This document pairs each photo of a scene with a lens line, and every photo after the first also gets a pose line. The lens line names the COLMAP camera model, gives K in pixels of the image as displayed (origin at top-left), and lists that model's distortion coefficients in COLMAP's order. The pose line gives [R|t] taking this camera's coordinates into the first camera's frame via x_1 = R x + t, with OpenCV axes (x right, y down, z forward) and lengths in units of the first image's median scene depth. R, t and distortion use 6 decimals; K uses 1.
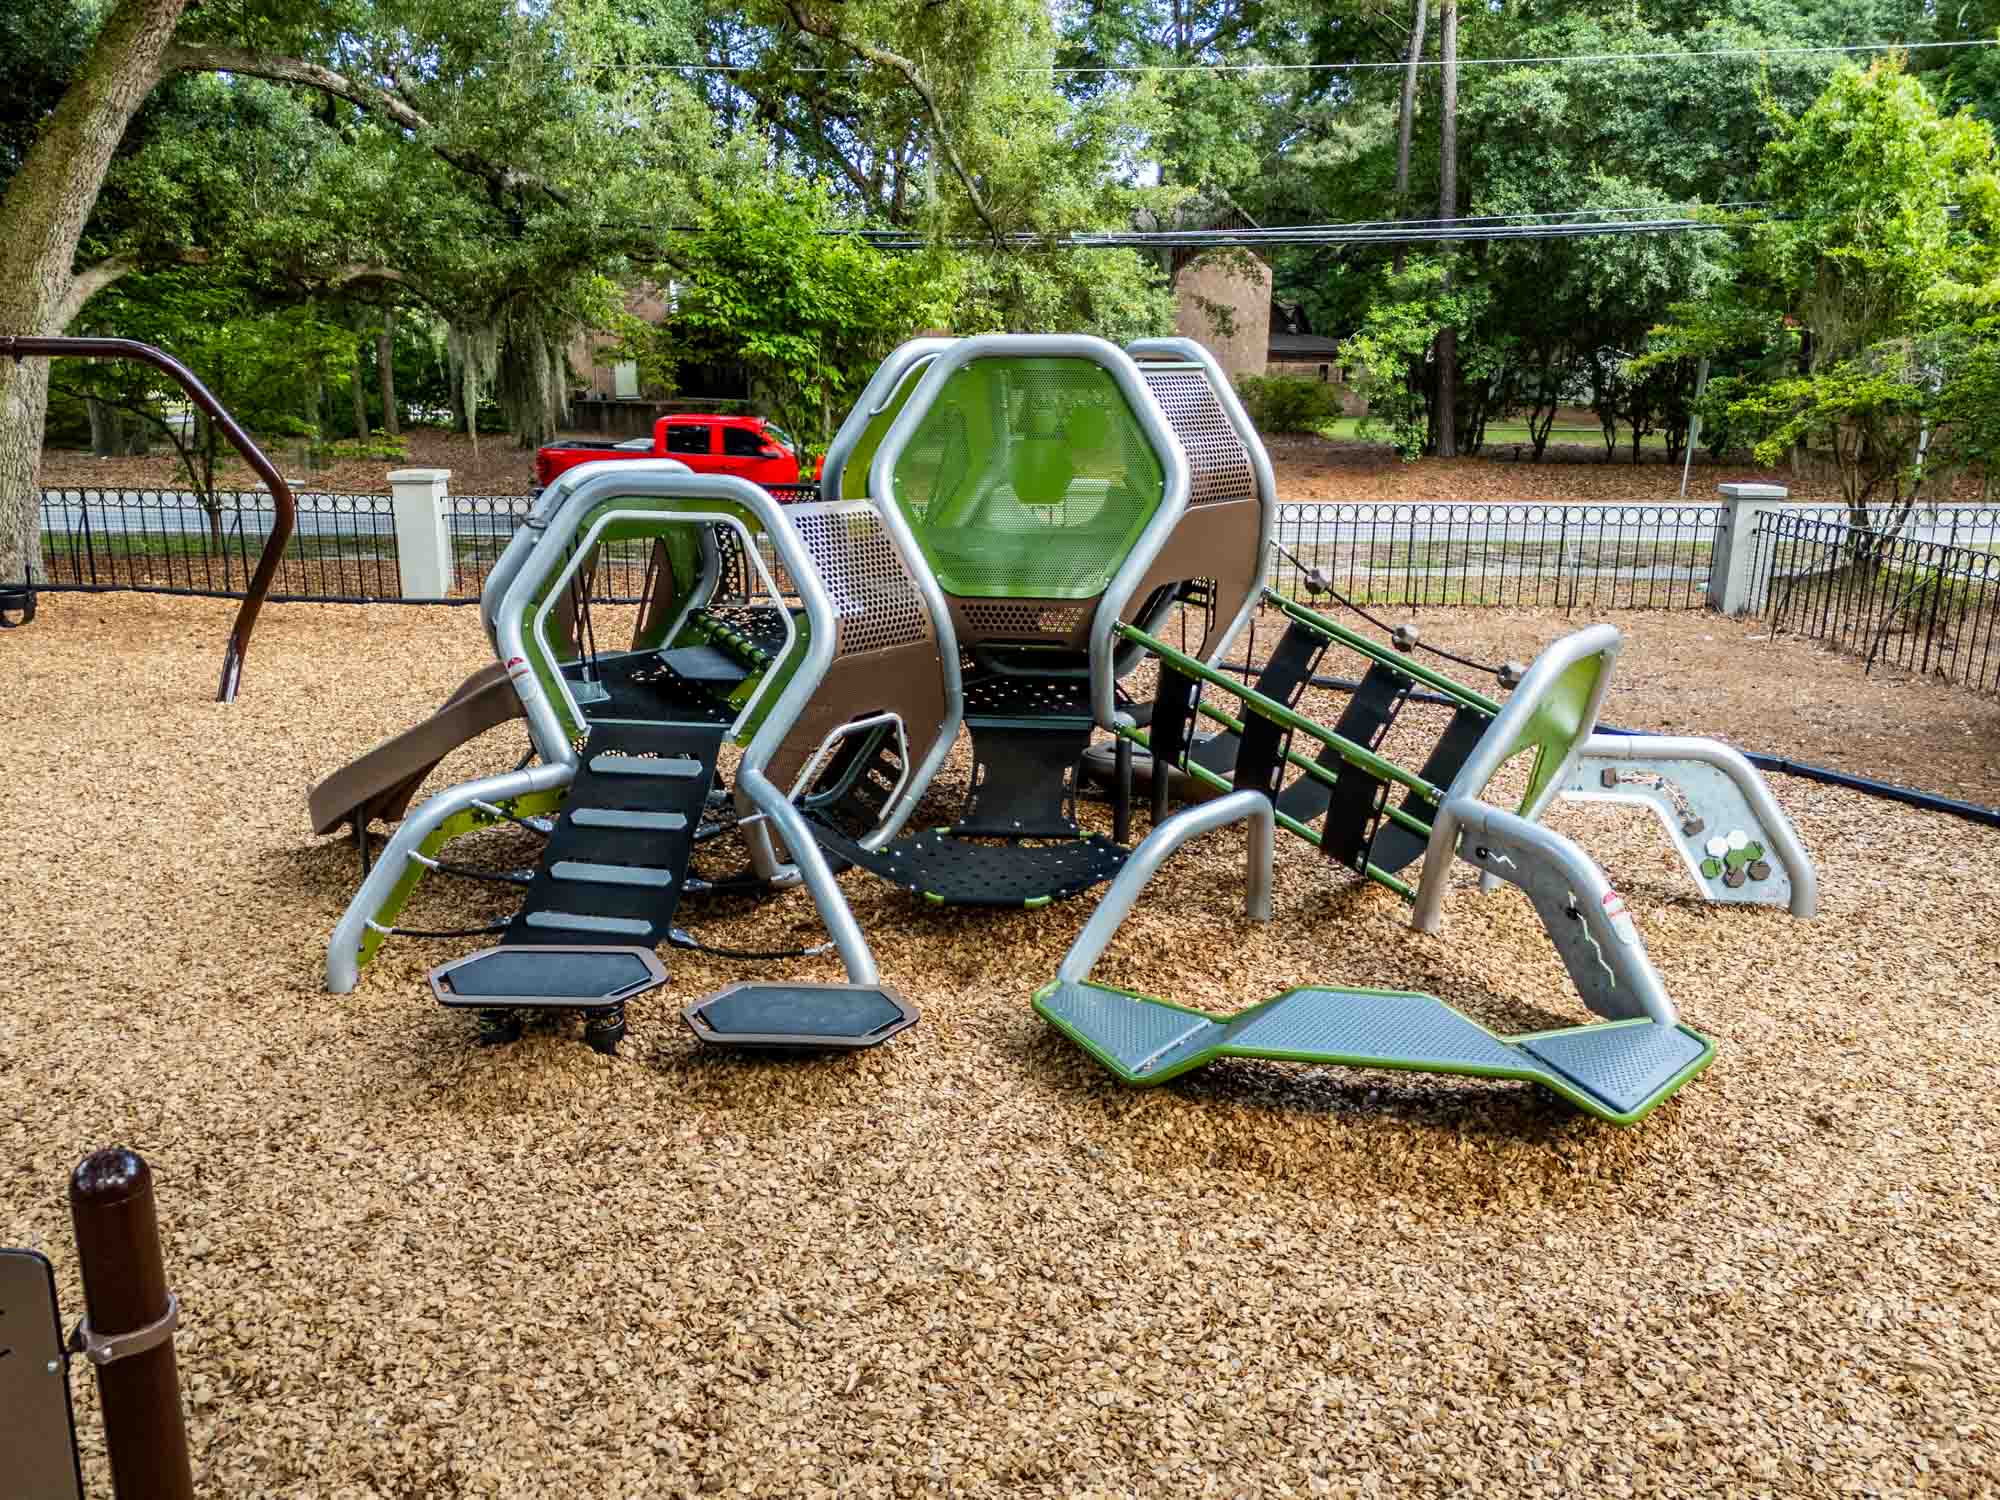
lens RADIAL K [[1651.1, 0, 1000.0], [0, 1651.1, 750.0], [0, 0, 1]] dist [0.071763, -0.071930]
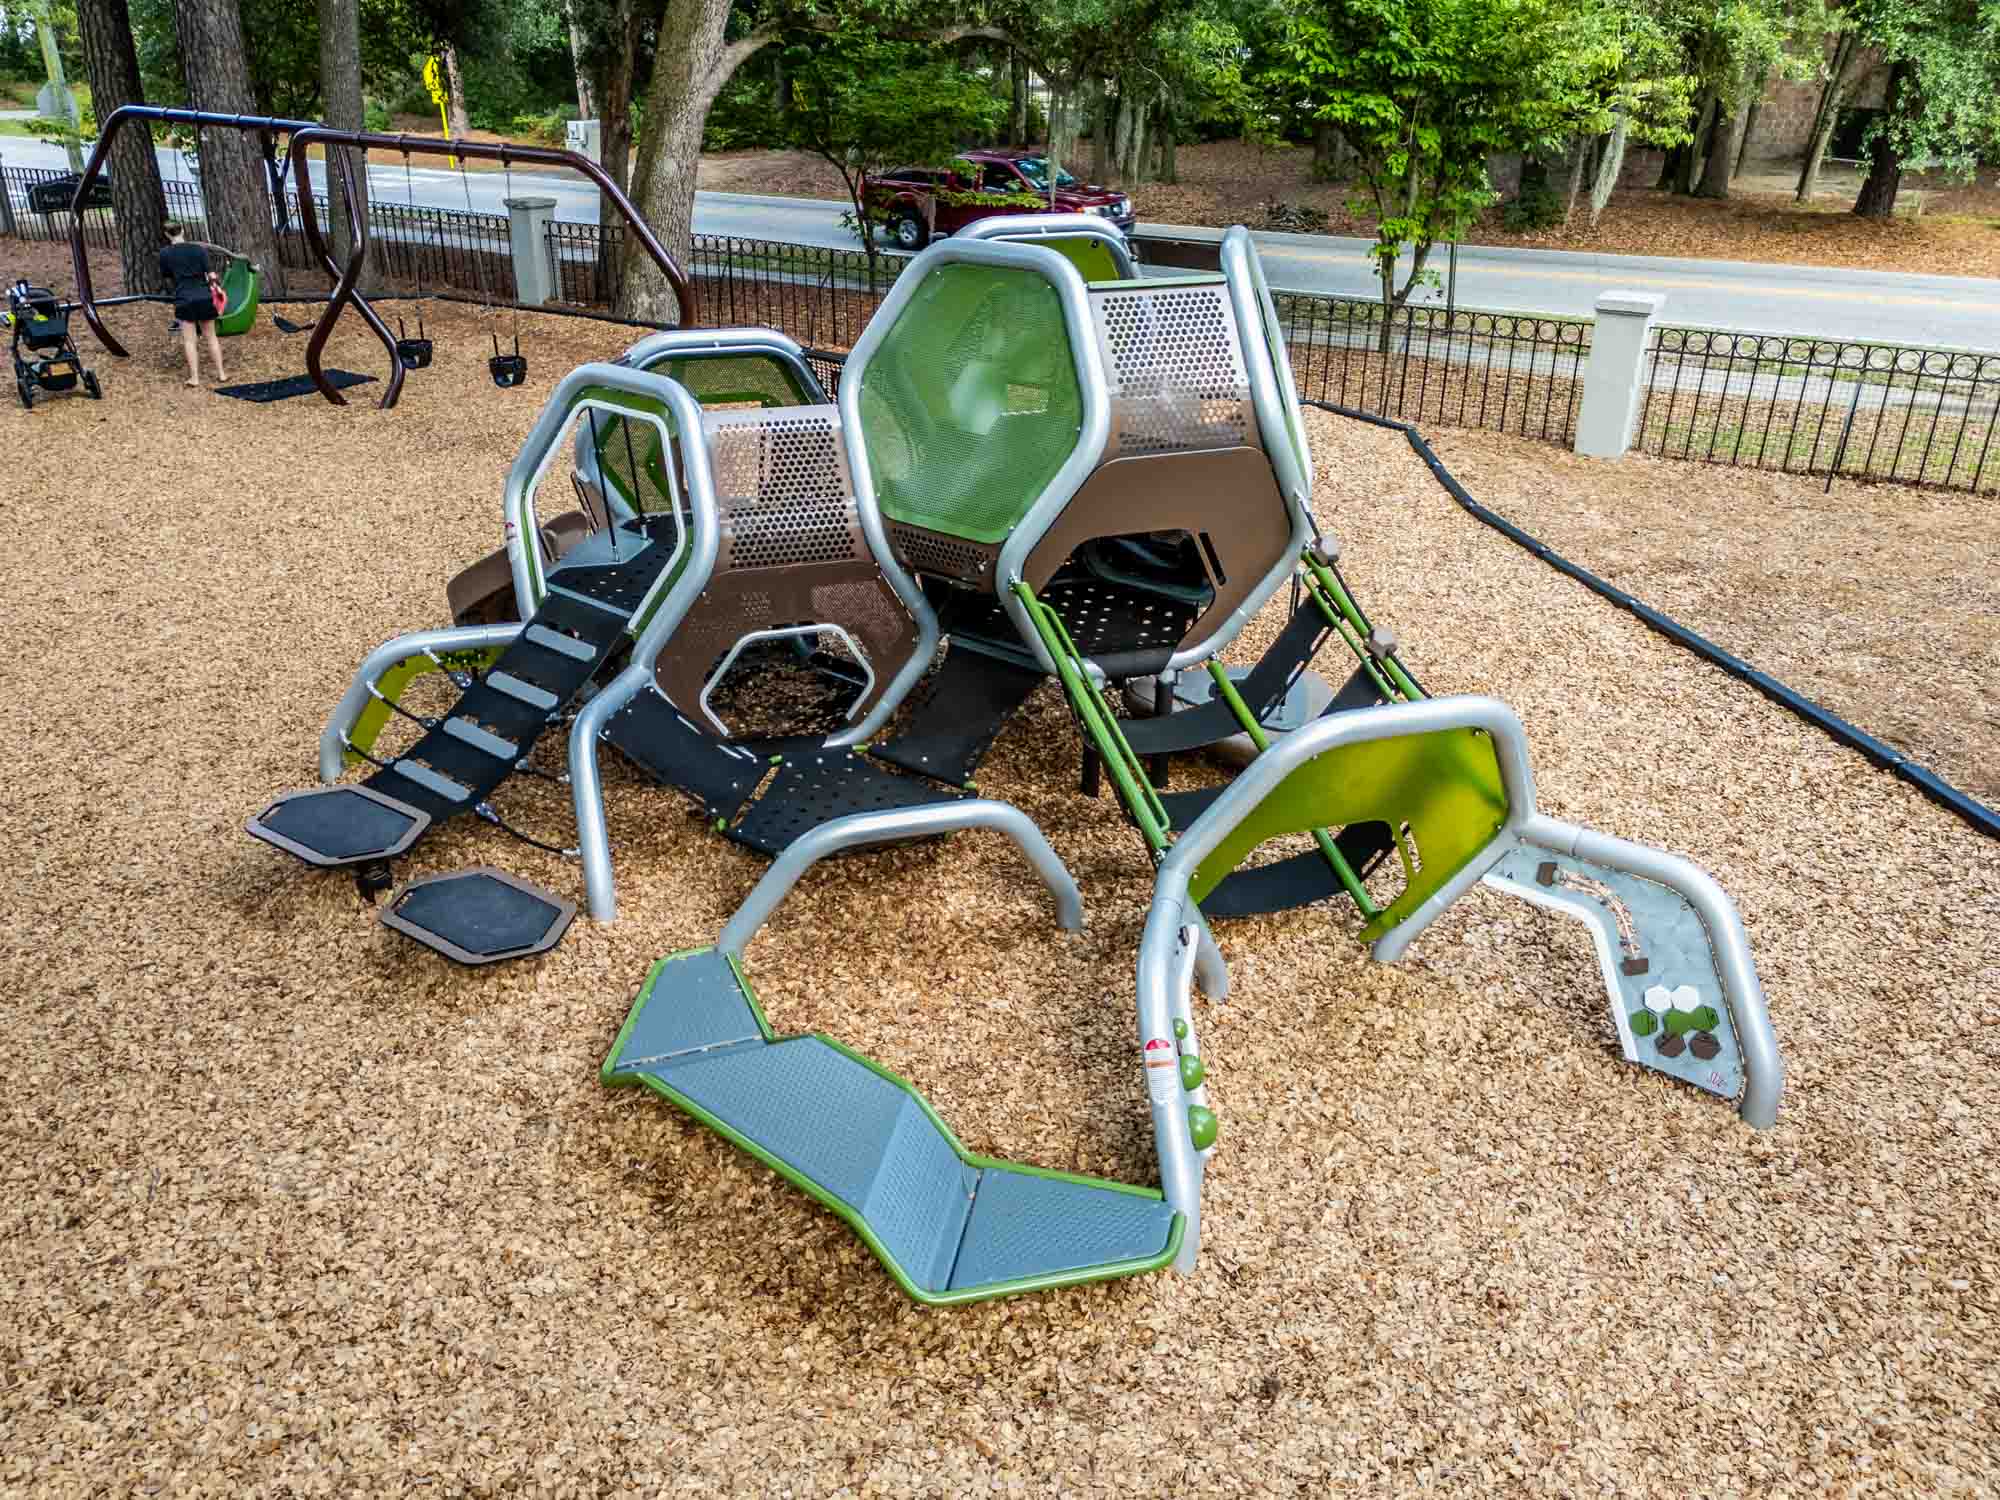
lens RADIAL K [[1651.1, 0, 1000.0], [0, 1651.1, 750.0], [0, 0, 1]] dist [0.071763, -0.071930]
pose [[0.819563, 0.227067, -0.526077, 0.491267], [-0.122883, 0.966418, 0.225691, -0.163439], [0.559657, -0.120322, 0.819943, 0.198368]]
